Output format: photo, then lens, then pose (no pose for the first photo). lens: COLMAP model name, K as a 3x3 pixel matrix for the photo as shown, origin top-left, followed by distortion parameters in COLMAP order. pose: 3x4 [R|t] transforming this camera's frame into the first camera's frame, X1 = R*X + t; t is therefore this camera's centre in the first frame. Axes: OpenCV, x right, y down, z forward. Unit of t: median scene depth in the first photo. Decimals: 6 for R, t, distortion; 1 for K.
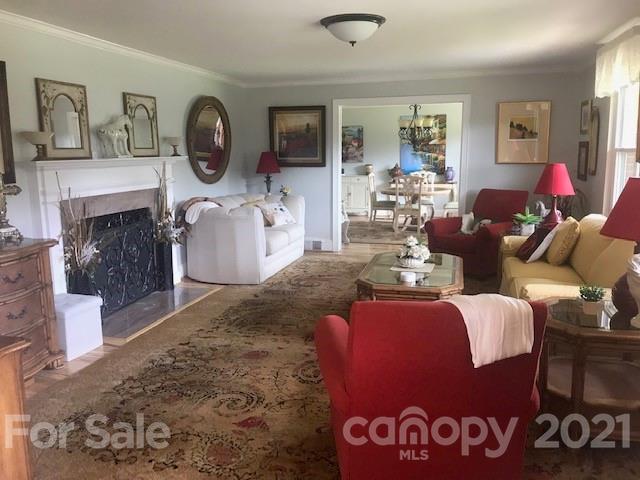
lens RADIAL K [[525.0, 0, 317.3], [0, 525.0, 242.0], [0, 0, 1]] dist [0.016682, -0.015159]
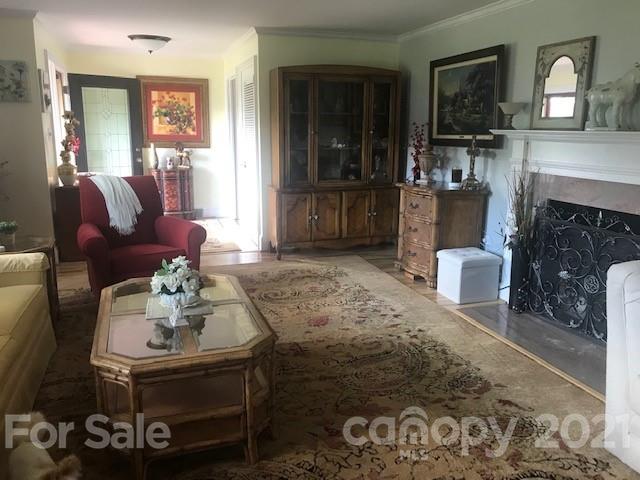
lens RADIAL K [[525.0, 0, 317.0], [0, 525.0, 240.4], [0, 0, 1]] dist [0.016682, -0.015159]
pose [[-0.835112, 0.118919, -0.537072, 0.377738], [-0.093529, 0.931439, 0.351671, -0.266026], [0.542071, 0.343917, -0.766734, 1.571124]]
